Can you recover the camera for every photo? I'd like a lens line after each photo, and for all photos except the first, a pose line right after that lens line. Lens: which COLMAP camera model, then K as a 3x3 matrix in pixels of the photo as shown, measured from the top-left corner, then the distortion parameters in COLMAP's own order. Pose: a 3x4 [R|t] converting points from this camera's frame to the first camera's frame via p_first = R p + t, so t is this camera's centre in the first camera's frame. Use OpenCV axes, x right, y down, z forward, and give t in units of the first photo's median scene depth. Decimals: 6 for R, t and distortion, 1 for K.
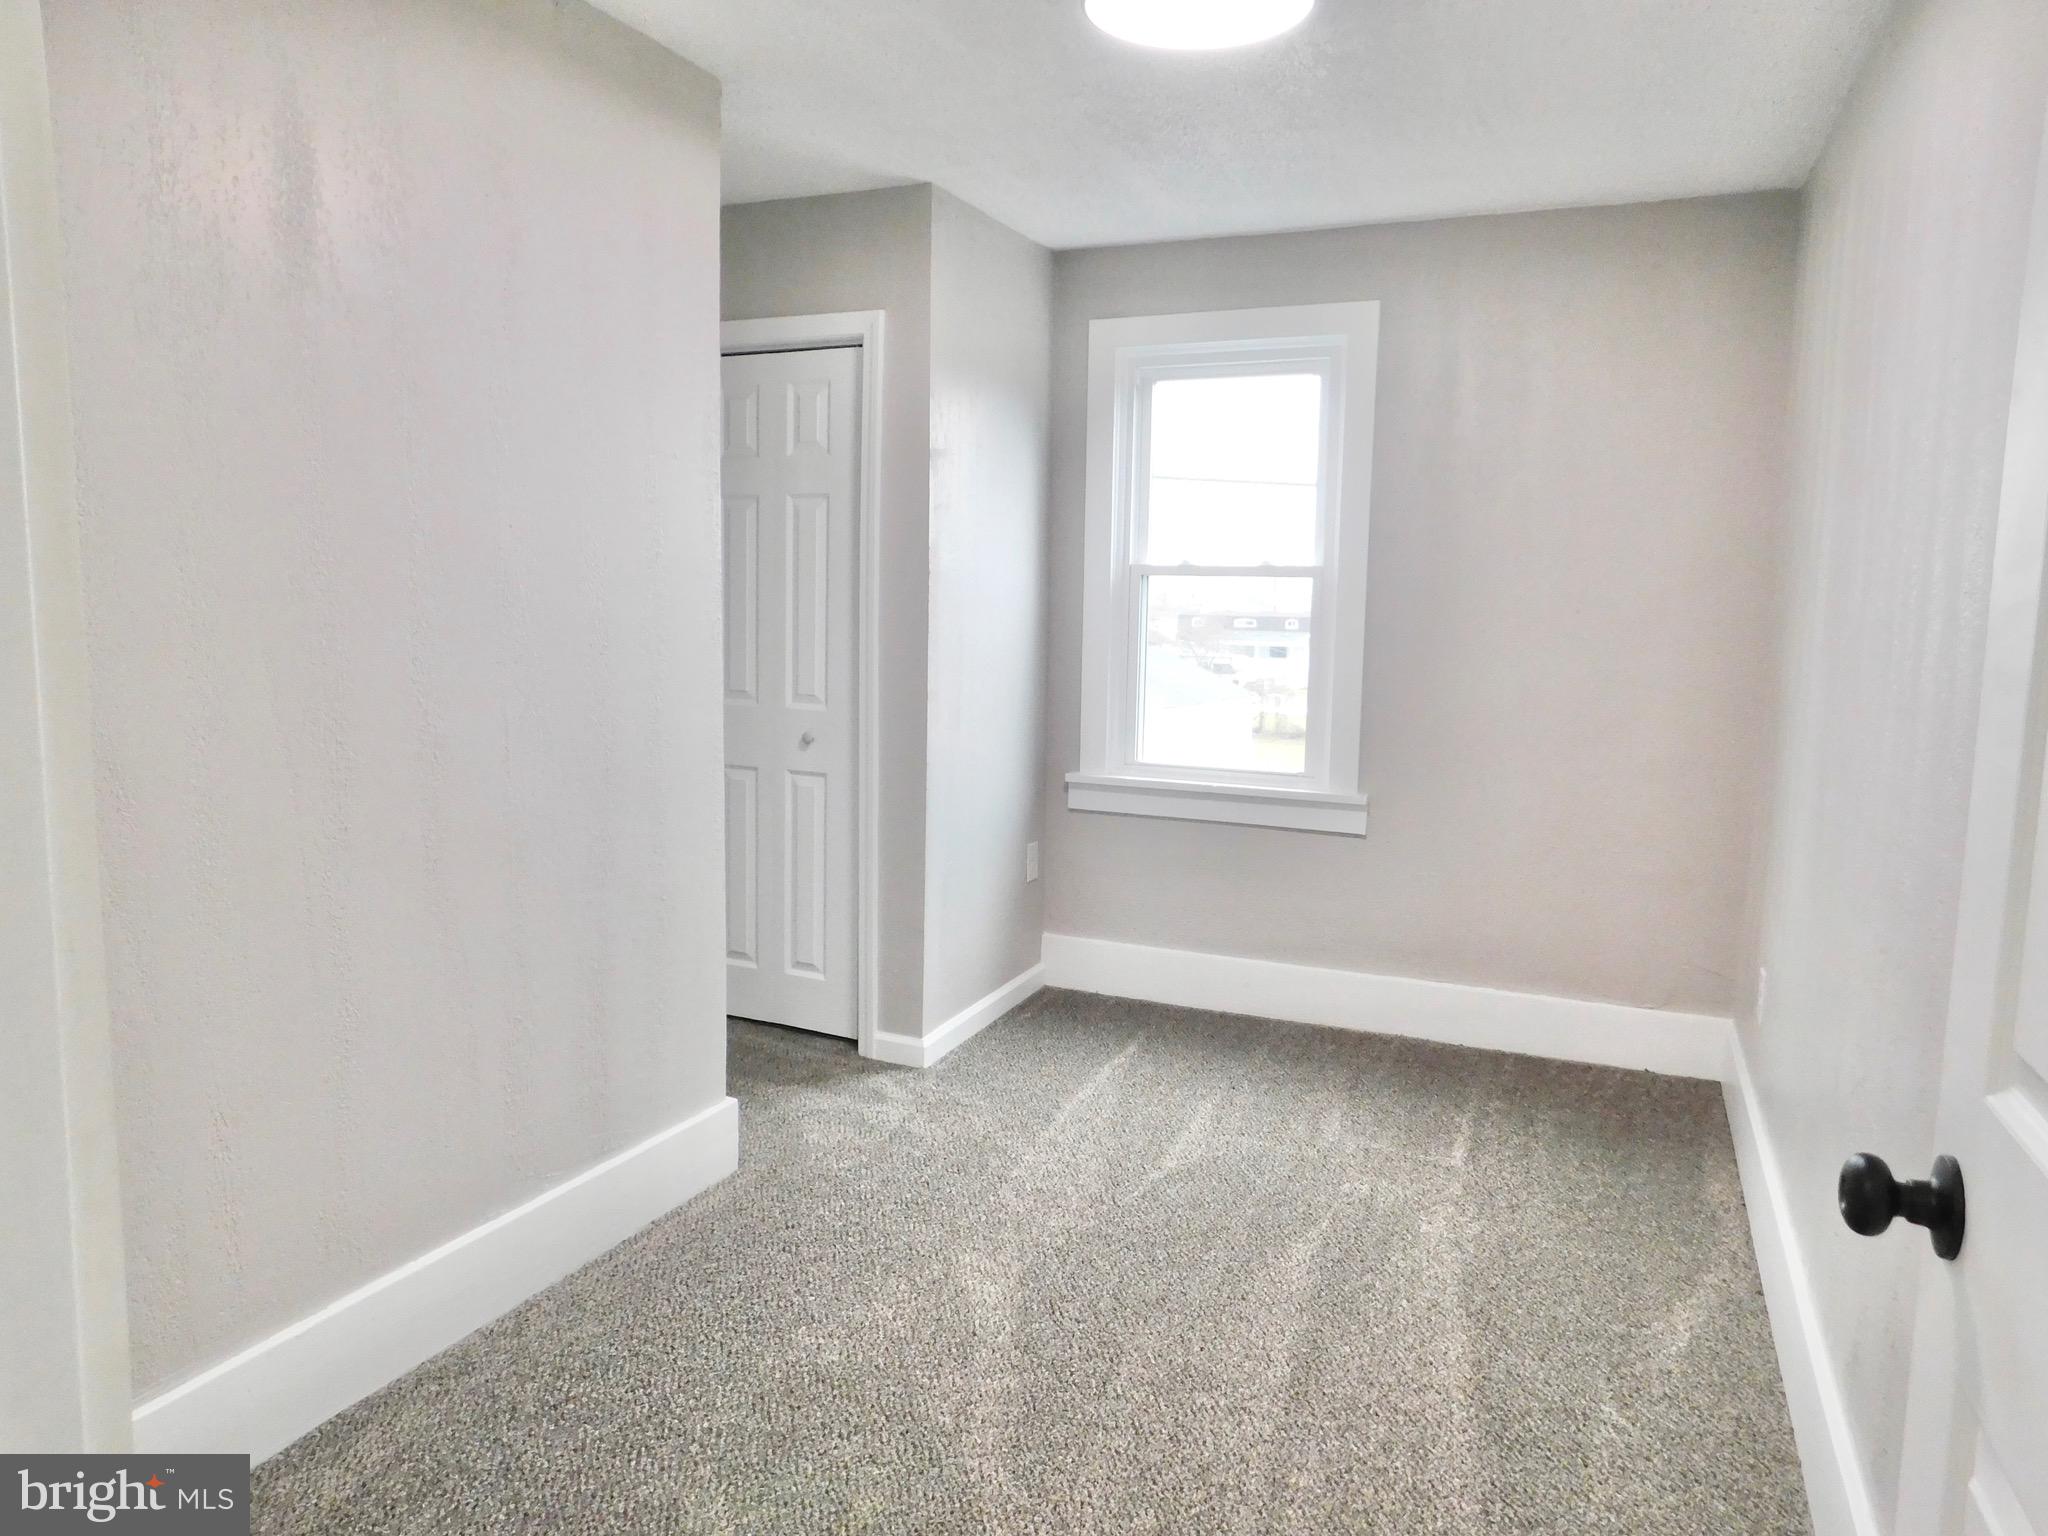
lens RADIAL K [[1366.3, 0, 1052.2], [0, 1366.3, 757.3], [0, 0, 1]] dist [-0.027321, 0.000874]
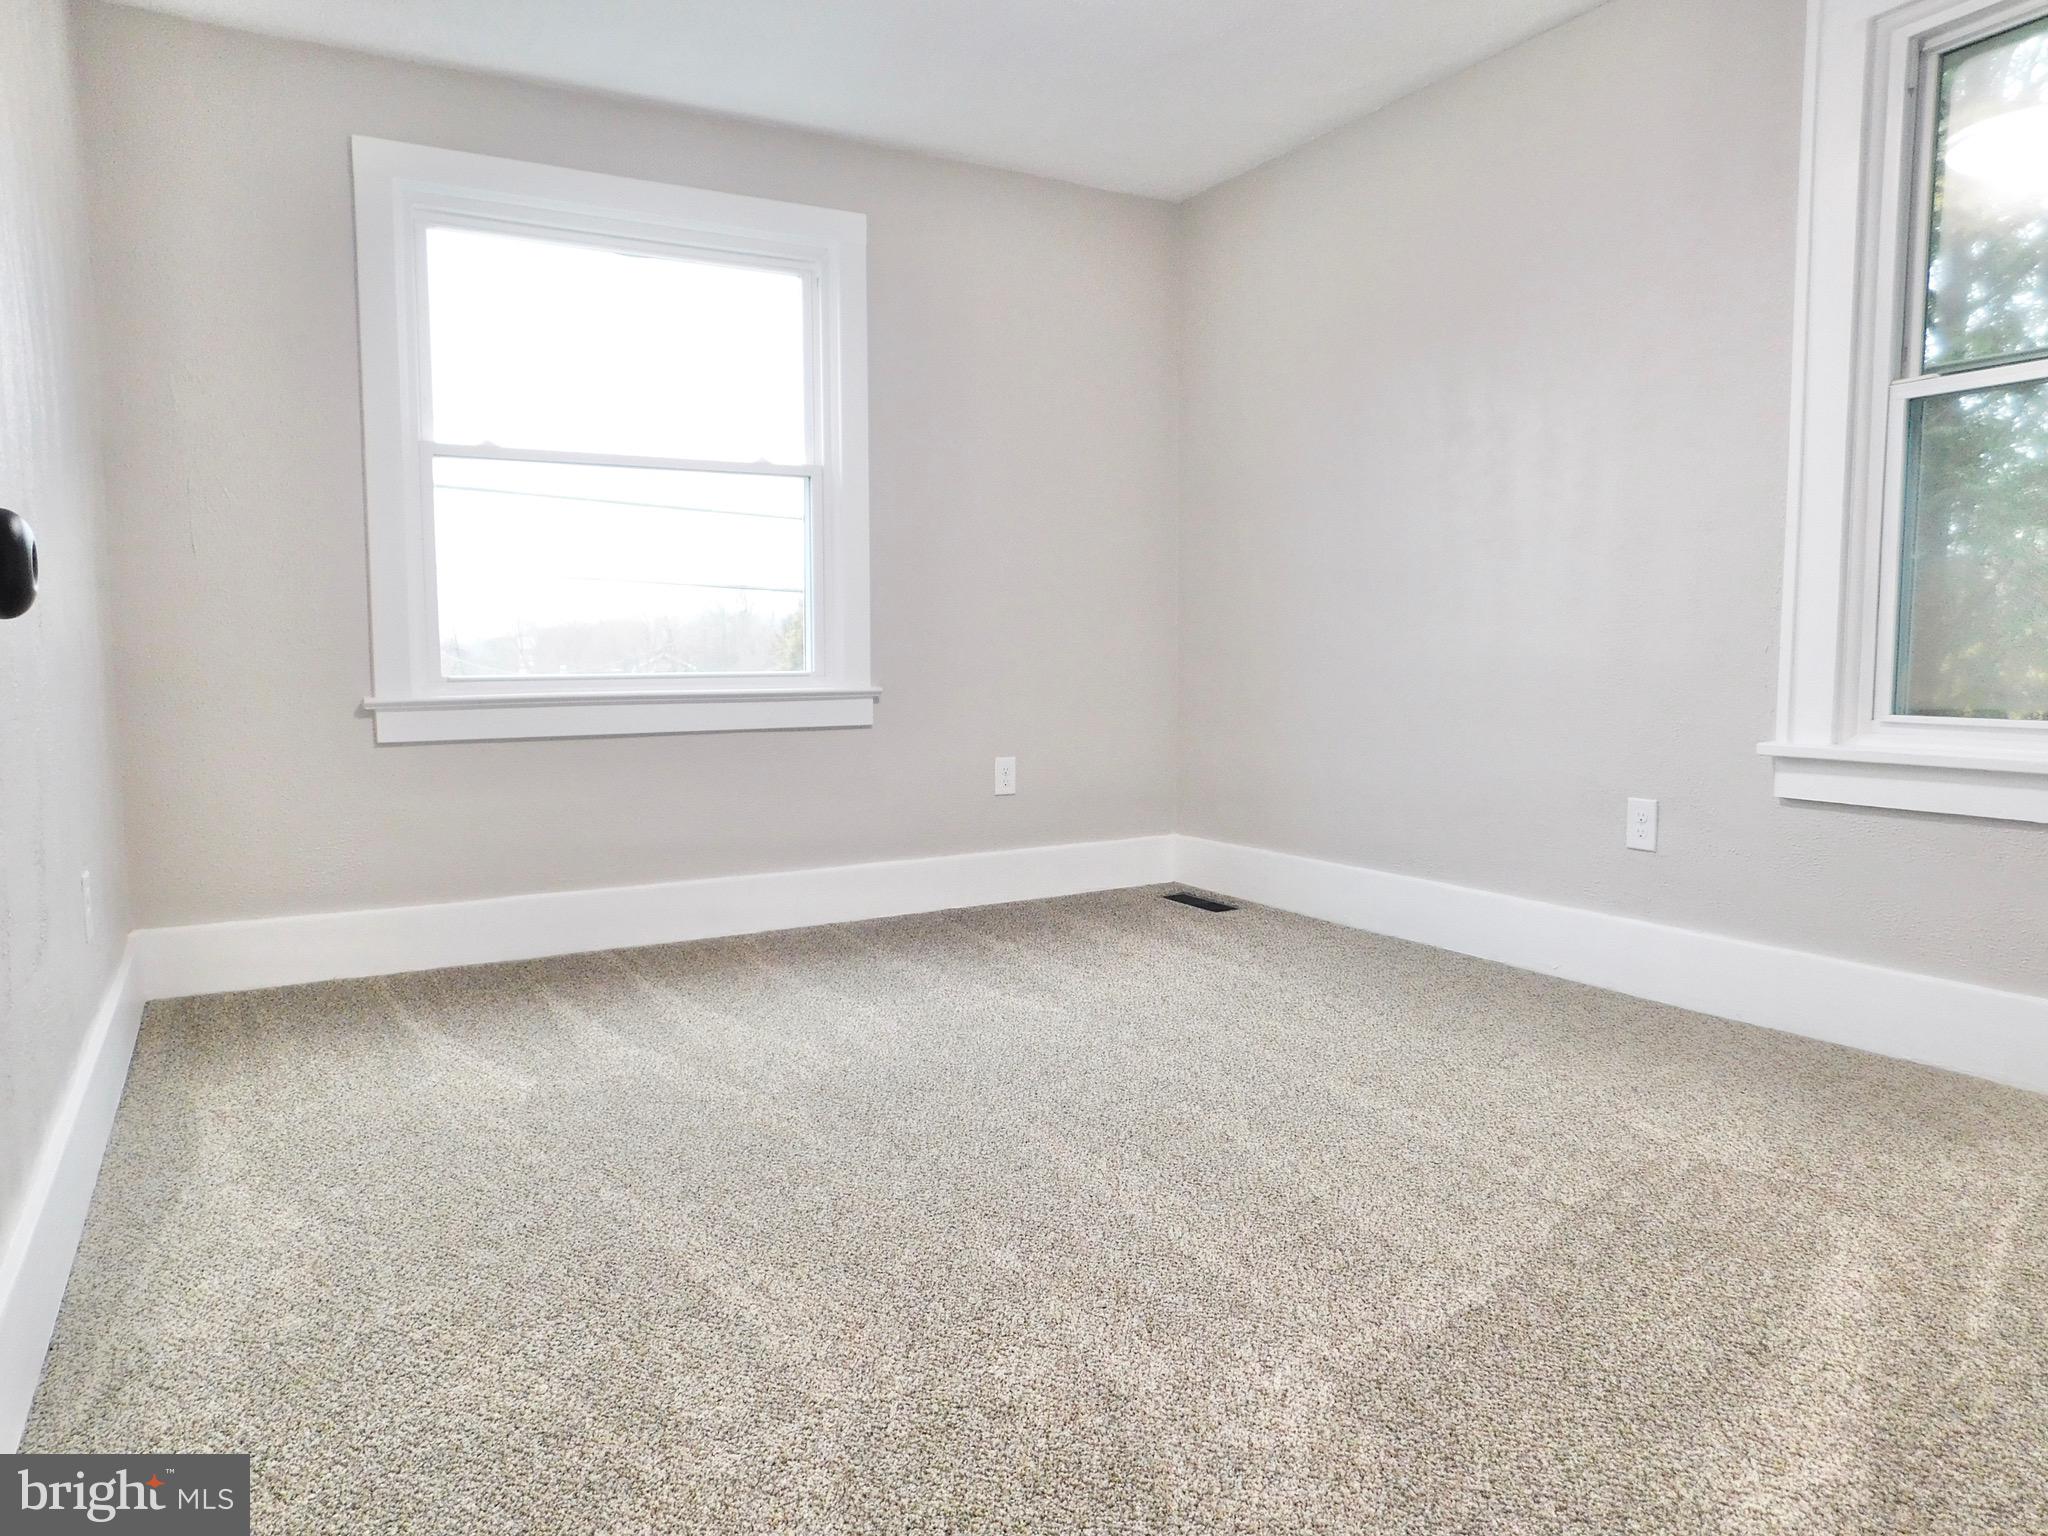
lens RADIAL K [[1366.3, 0, 1052.2], [0, 1366.3, 757.3], [0, 0, 1]] dist [-0.027321, 0.000874]
pose [[0.582288, -0.116178, 0.804638, -0.539425], [0.048749, 0.992945, 0.108089, -0.025376], [-0.811520, -0.023713, 0.583844, 0.249514]]
